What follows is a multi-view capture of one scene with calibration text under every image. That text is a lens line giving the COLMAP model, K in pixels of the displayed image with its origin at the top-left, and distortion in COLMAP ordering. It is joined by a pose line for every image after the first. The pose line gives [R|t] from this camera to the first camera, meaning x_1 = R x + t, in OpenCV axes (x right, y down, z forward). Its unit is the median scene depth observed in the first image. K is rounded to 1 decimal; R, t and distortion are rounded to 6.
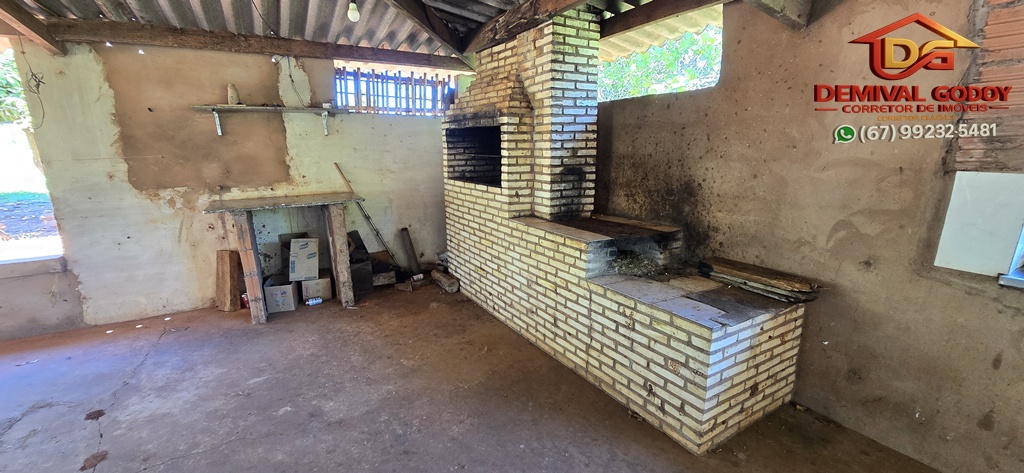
lens RADIAL K [[418.0, 0, 513.5], [0, 418.0, 240.2], [0, 0, 1]] dist [0.000219, 0.000102]
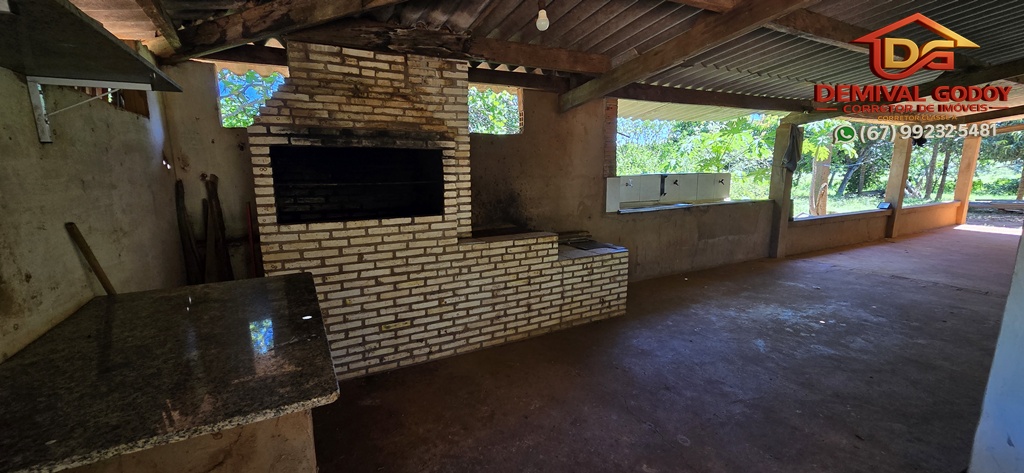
lens RADIAL K [[418.0, 0, 513.5], [0, 418.0, 240.2], [0, 0, 1]] dist [0.000219, 0.000102]
pose [[0.045183, -0.167943, 0.984761, -1.106499], [0.228916, 0.961278, 0.153435, -0.205155], [-0.972397, 0.218495, 0.081878, 0.898258]]
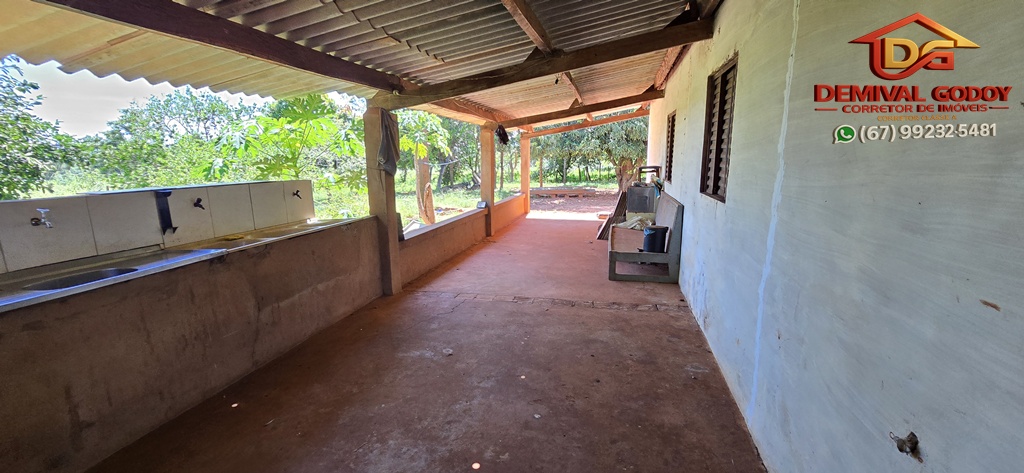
lens RADIAL K [[423.8, 0, 503.8], [0, 423.8, 243.3], [0, 0, 1]] dist [0.000406, 0.000592]
pose [[-0.697910, -0.123101, 0.705527, -0.262308], [0.178291, 0.924240, 0.337628, -0.106148], [-0.693639, 0.361423, -0.623088, 0.367677]]
